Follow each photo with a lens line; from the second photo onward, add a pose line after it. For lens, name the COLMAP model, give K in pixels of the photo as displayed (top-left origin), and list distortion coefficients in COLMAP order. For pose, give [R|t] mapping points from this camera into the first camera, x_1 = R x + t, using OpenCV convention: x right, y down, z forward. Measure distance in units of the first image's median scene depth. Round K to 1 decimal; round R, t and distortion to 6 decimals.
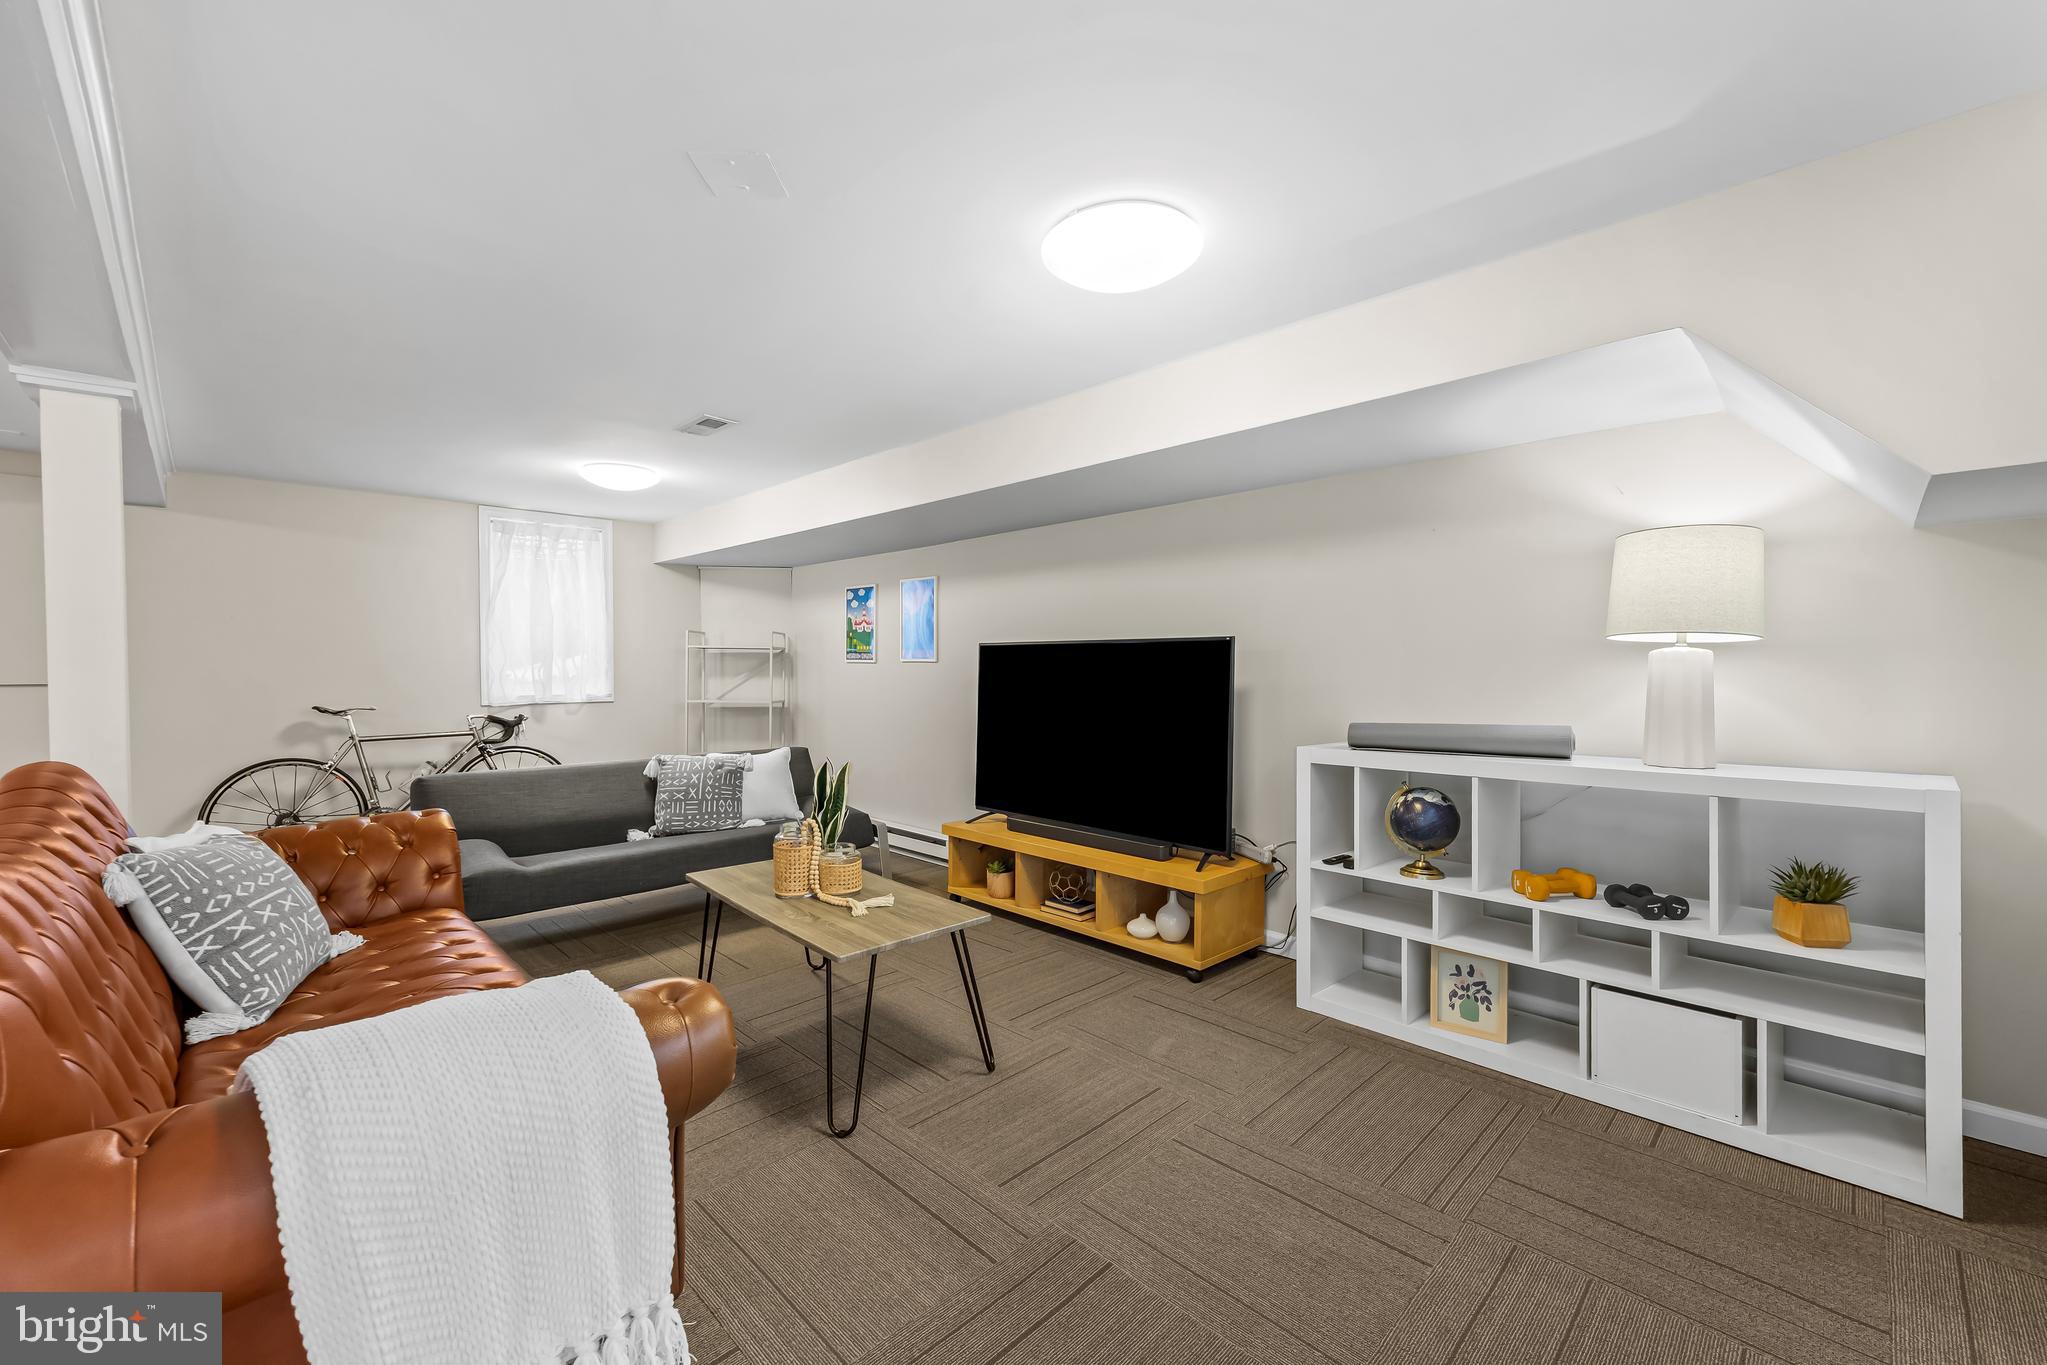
lens RADIAL K [[822.4, 0, 1023.4], [0, 822.4, 677.5], [0, 0, 1]] dist [0.011270, -0.000788]
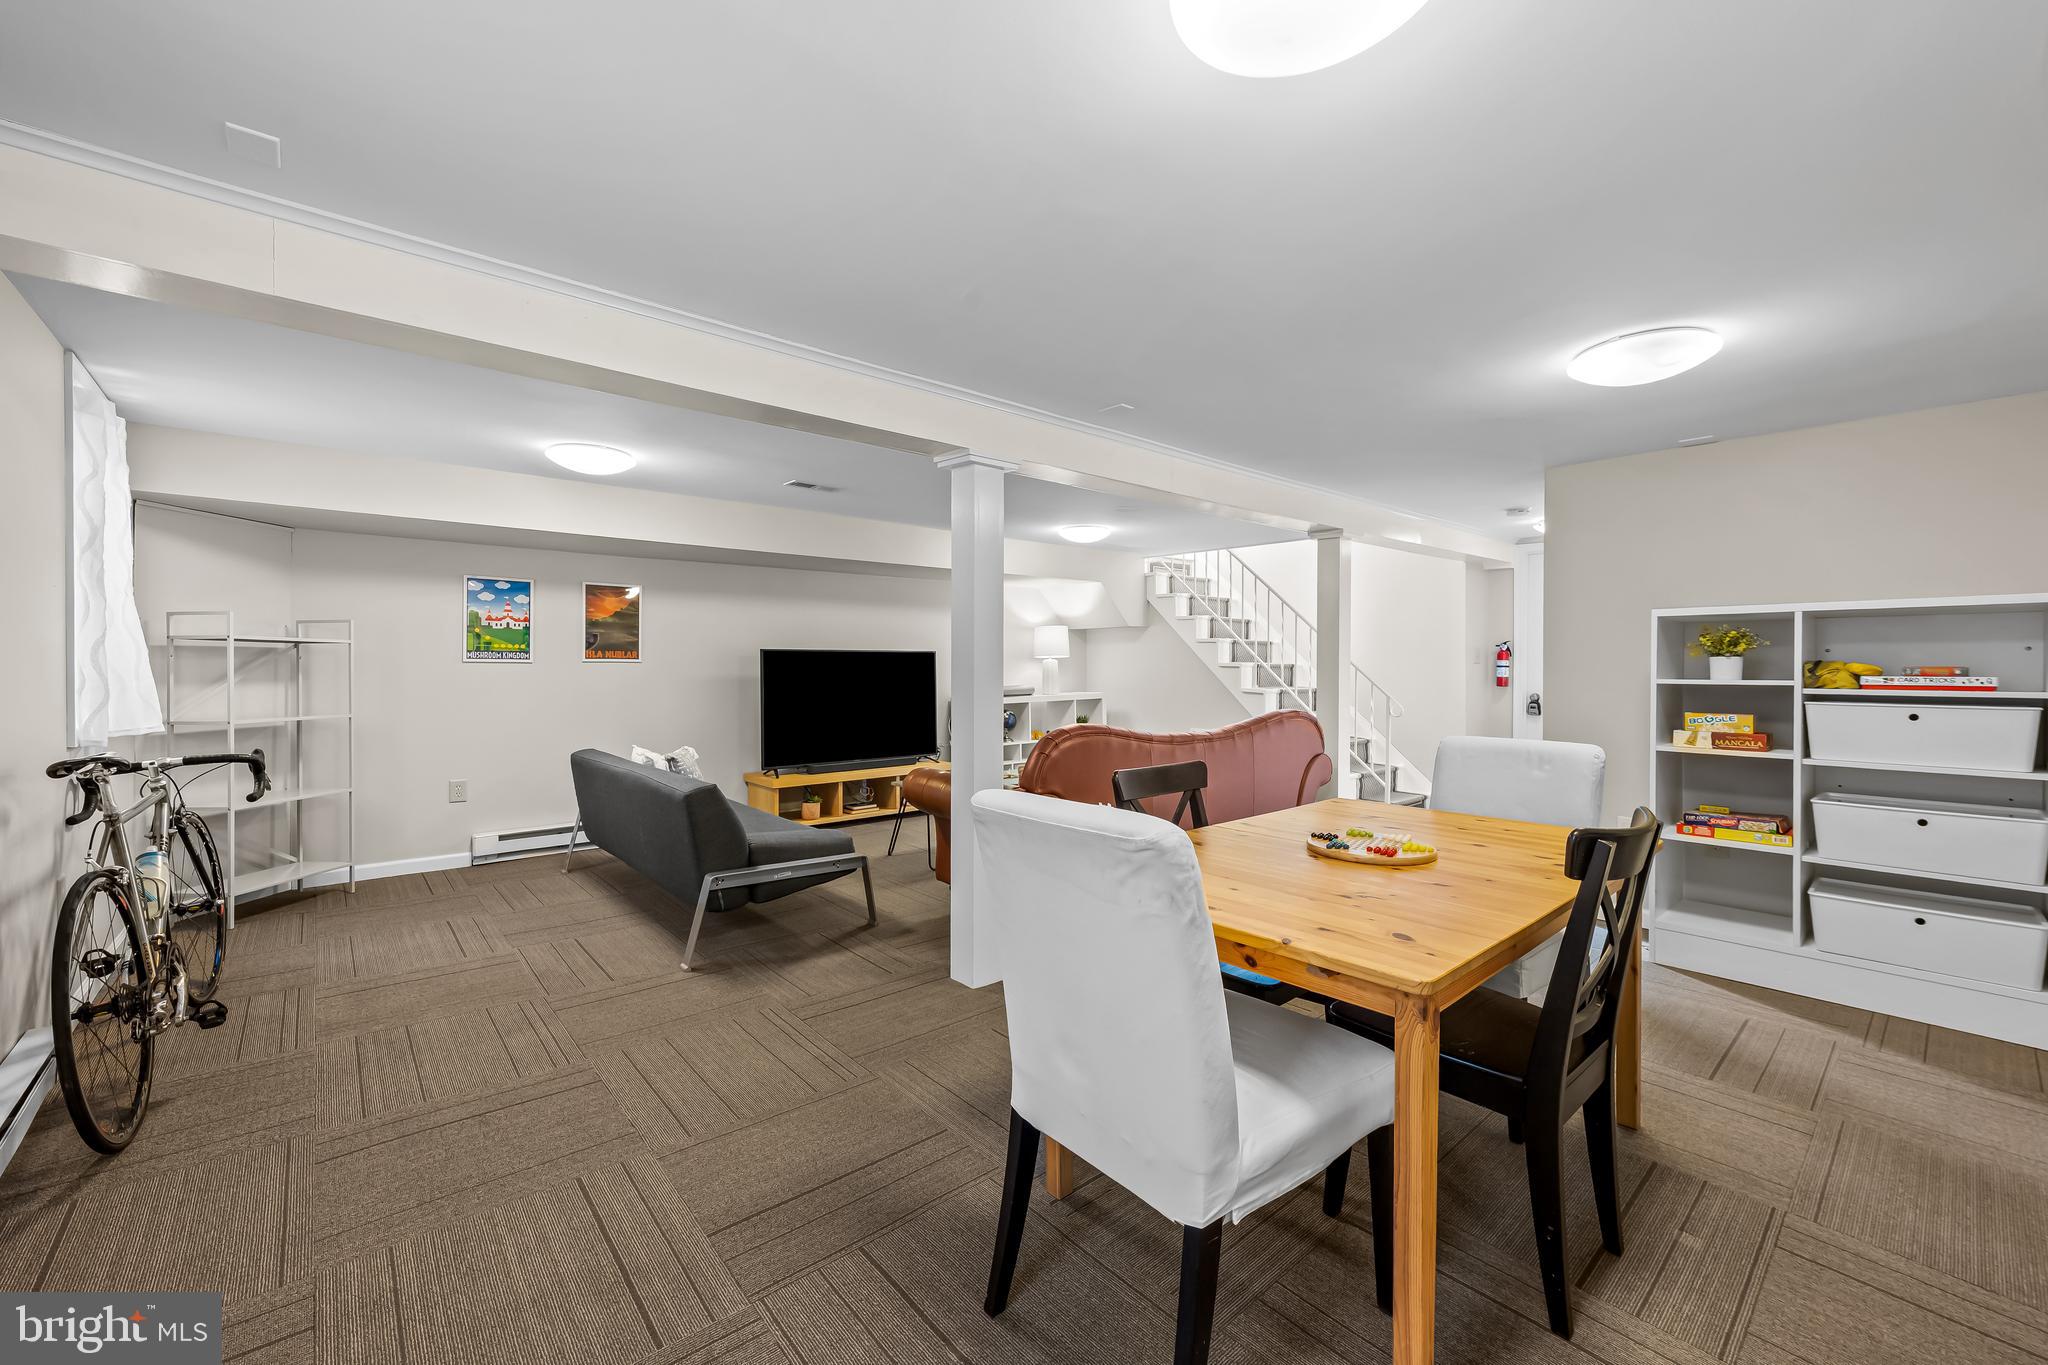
lens RADIAL K [[822.8, 0, 1024.8], [0, 822.8, 672.1], [0, 0, 1]] dist [0.011270, -0.000788]
pose [[0.073138, -0.012776, 0.997240, -1.411263], [0.012181, 0.999855, 0.011916, -0.014402], [-0.997247, 0.011276, 0.073283, 0.470099]]
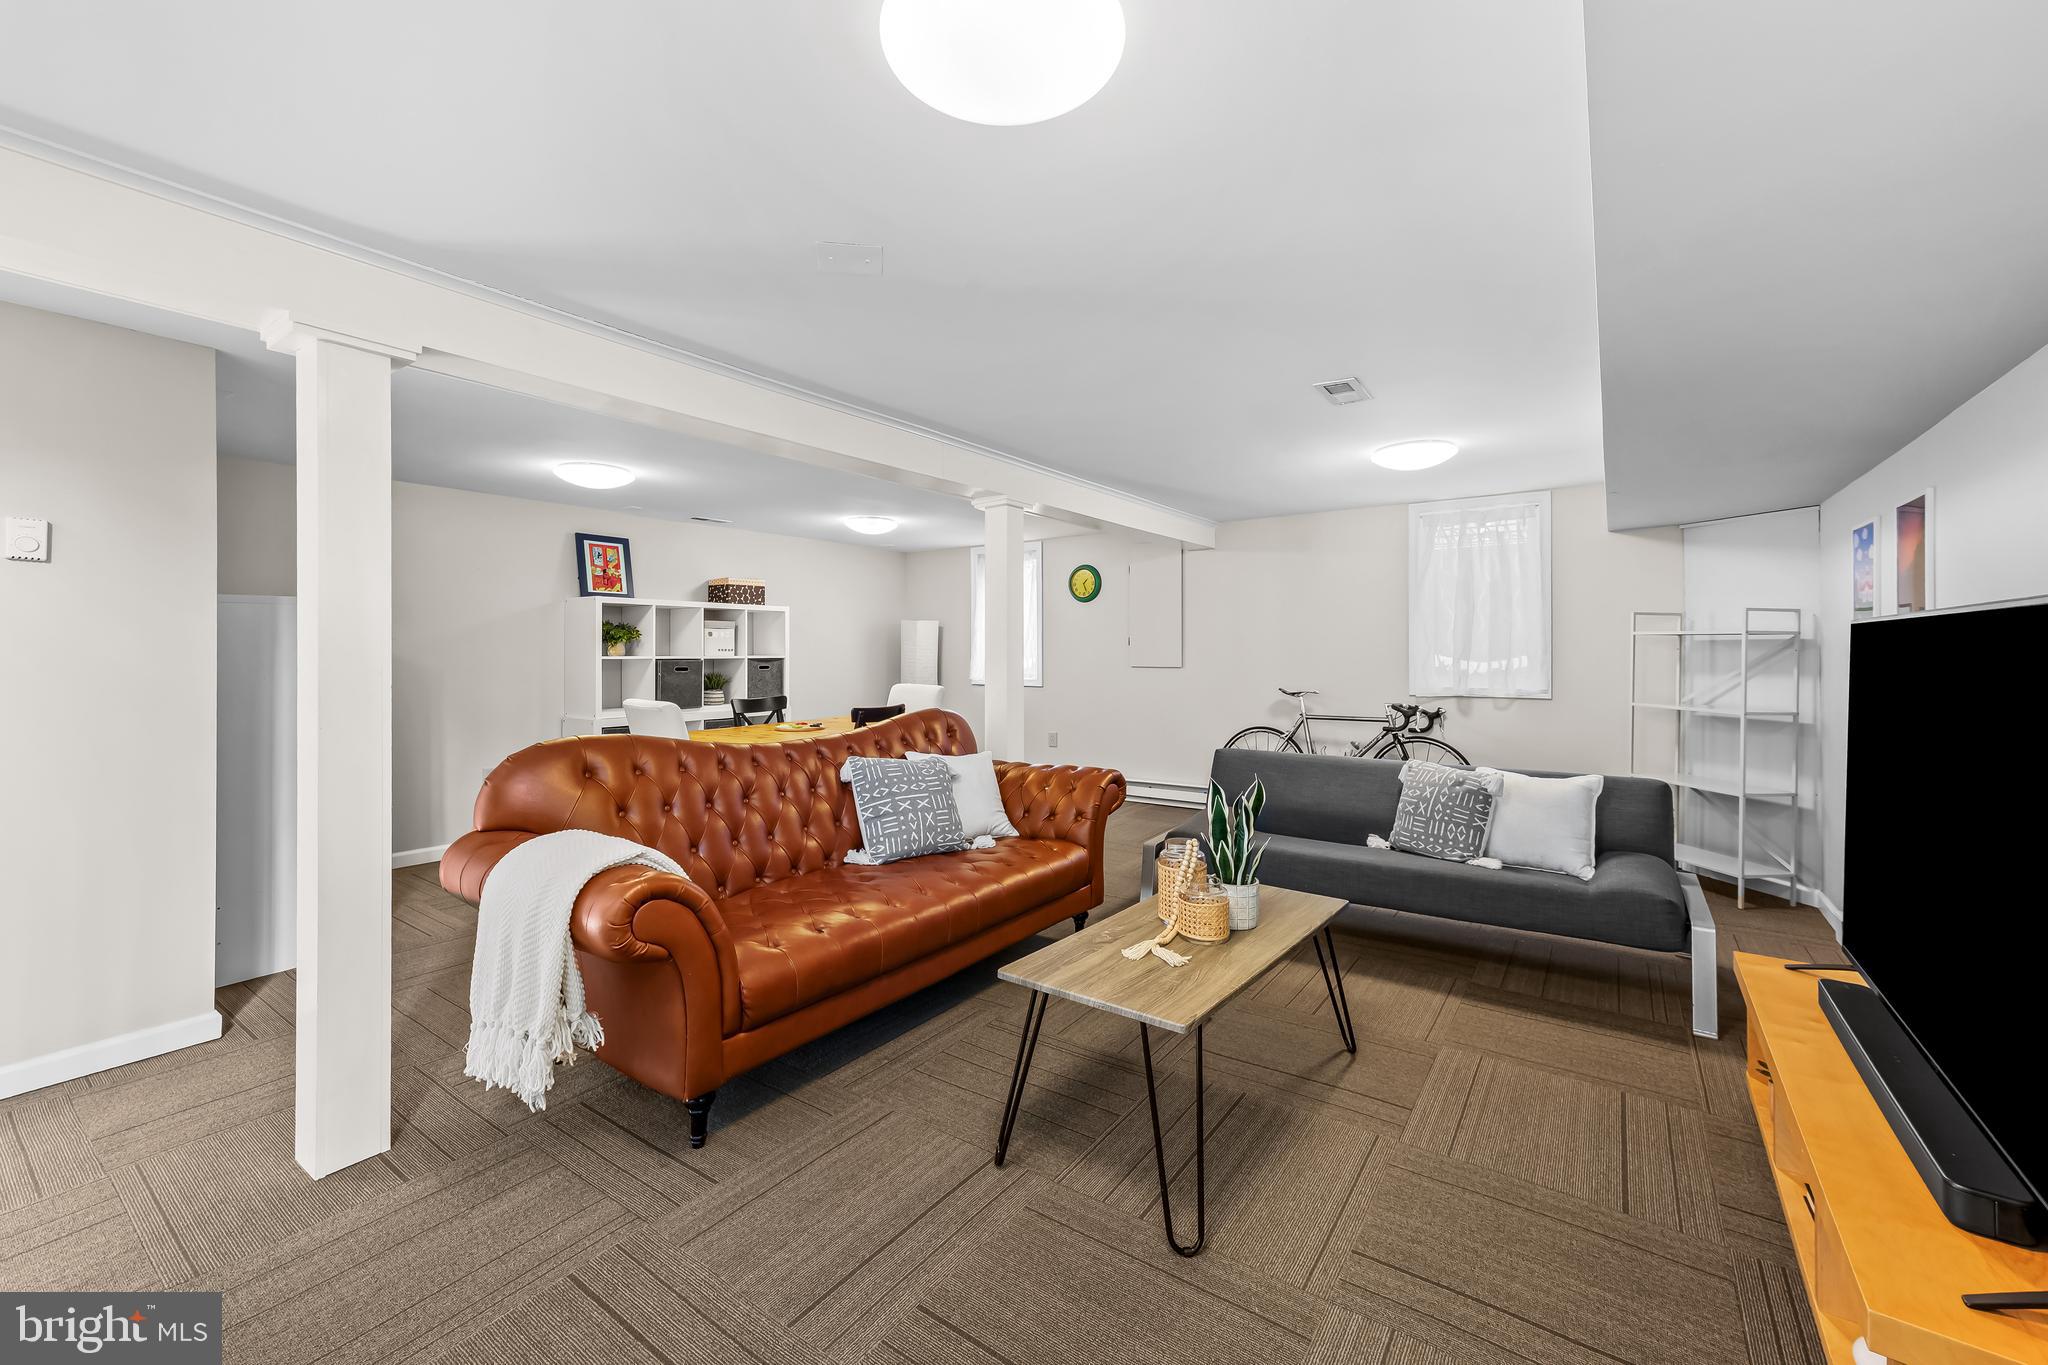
lens RADIAL K [[822.8, 0, 1030.3], [0, 822.8, 647.3], [0, 0, 1]] dist [0.011270, -0.000788]
pose [[0.173732, -0.006029, -0.984775, 0.360245], [-0.014526, 0.999857, -0.008684, -0.013297], [0.984686, 0.015814, 0.173619, 0.429909]]
